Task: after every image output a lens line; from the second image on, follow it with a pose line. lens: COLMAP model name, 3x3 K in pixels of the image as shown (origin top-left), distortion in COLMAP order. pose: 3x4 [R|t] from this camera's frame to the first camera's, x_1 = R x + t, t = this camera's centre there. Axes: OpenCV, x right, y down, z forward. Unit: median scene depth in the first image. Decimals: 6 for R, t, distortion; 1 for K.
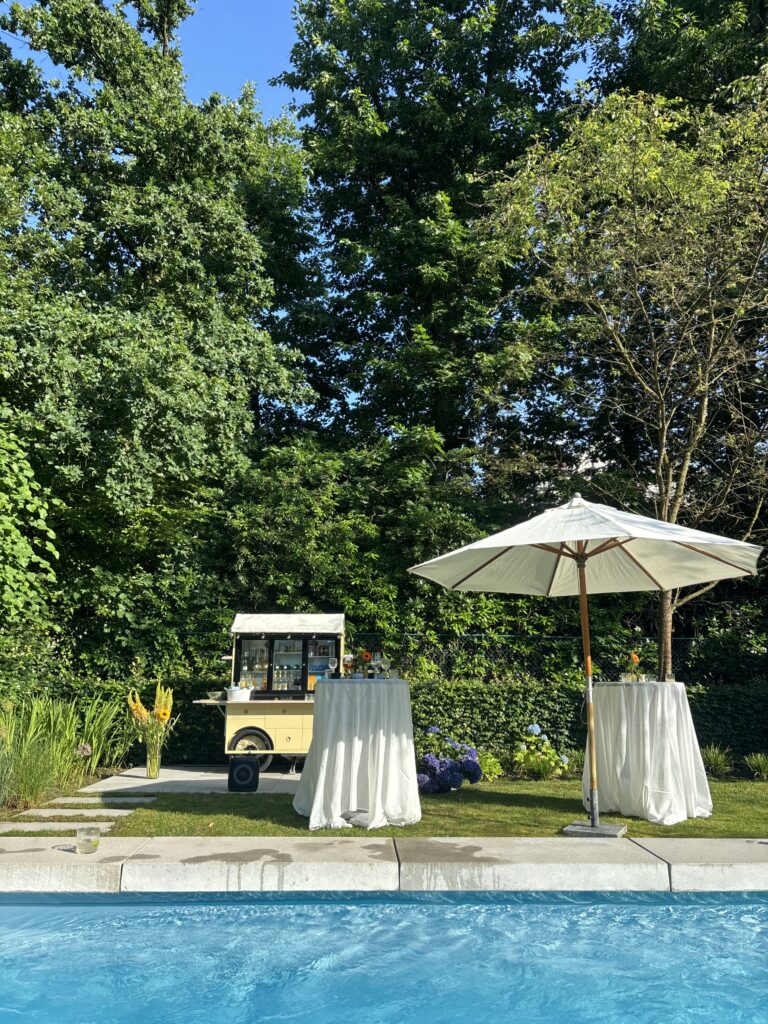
lens RADIAL K [[768.4, 0, 384.0], [0, 768.4, 512.0], [0, 0, 1]] dist [0.019090, 0.000206]
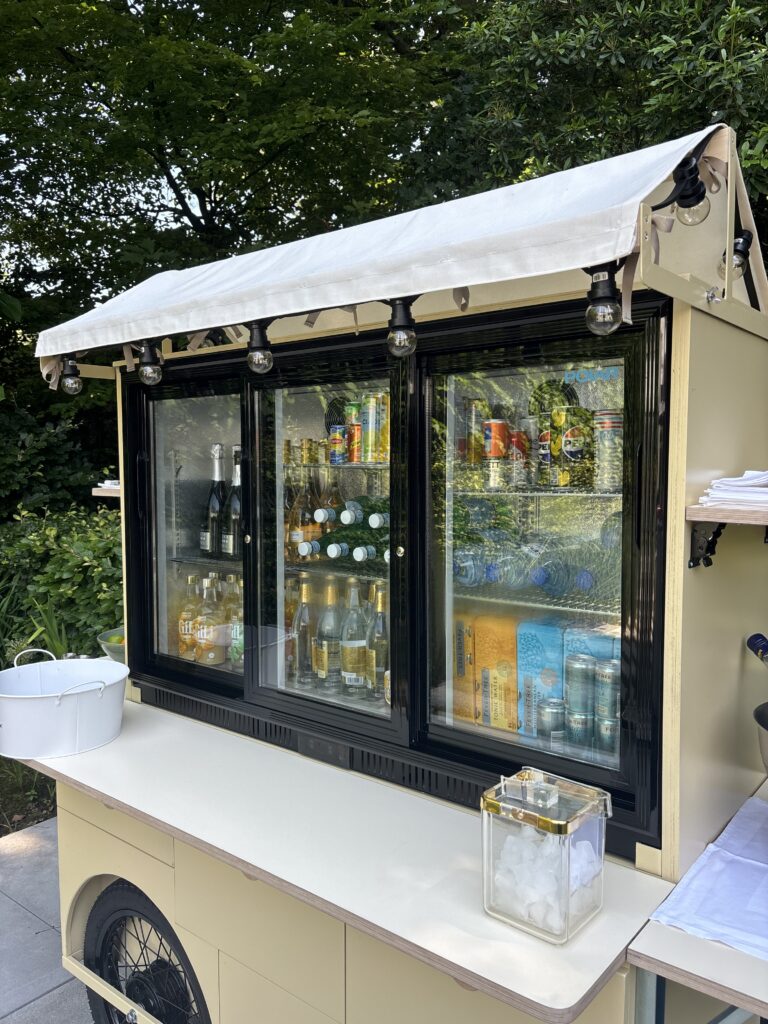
lens RADIAL K [[773.7, 0, 388.3], [0, 773.7, 510.5], [0, 0, 1]] dist [0.000312, -0.004264]
pose [[0.761694, 0.032727, -0.647110, -0.015758], [0.147519, 0.963735, 0.222379, 0.159589], [0.630921, -0.264846, 0.729243, 0.893068]]
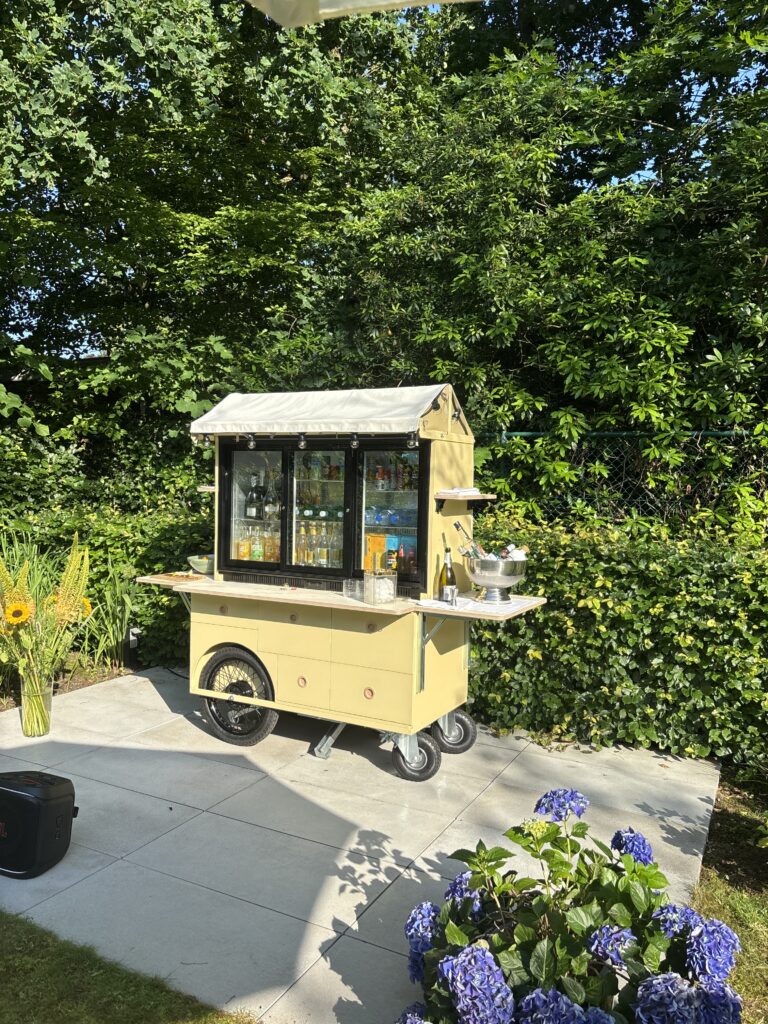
lens RADIAL K [[768.4, 0, 384.0], [0, 768.4, 512.0], [0, 0, 1]] dist [0.019090, 0.000206]
pose [[0.869167, 0.033454, -0.493386, 0.113970], [0.090516, 0.970091, 0.225234, 0.108658], [0.486165, -0.240425, 0.840143, 0.660418]]
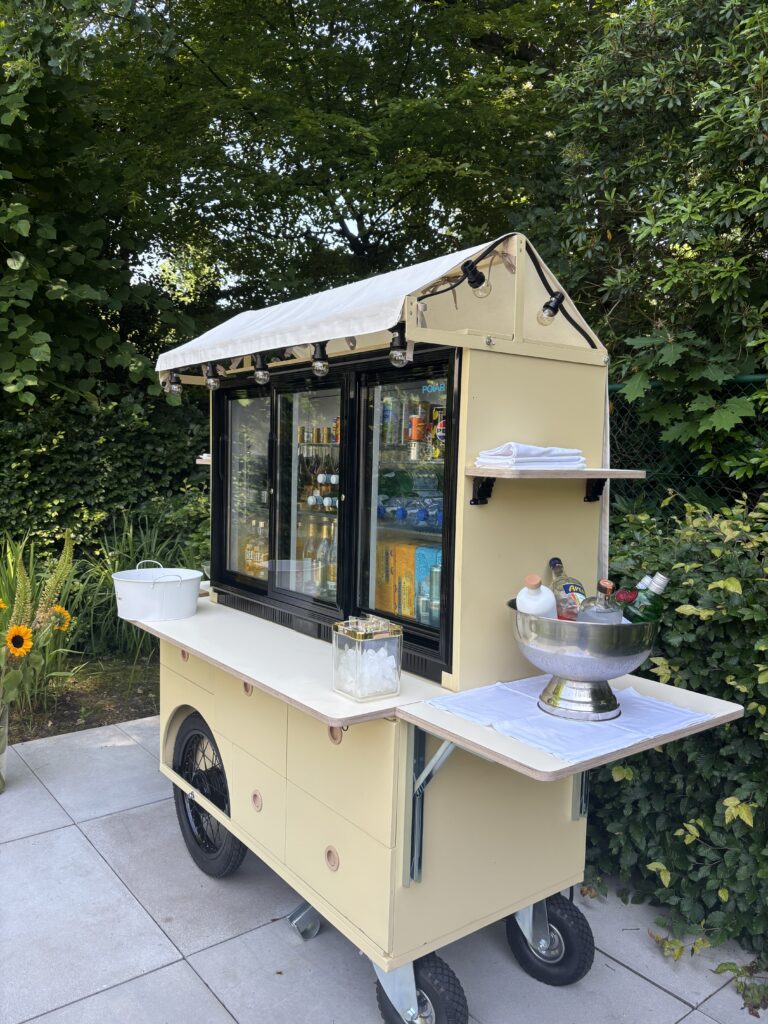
lens RADIAL K [[769.5, 0, 402.7], [0, 769.5, 514.1], [0, 0, 1]] dist [0.007936, 0.002013]
pose [[0.600662, 0.066250, -0.796754, 0.081159], [0.151728, 0.969004, 0.194959, 0.162409], [0.784974, -0.237995, 0.571992, 0.880648]]
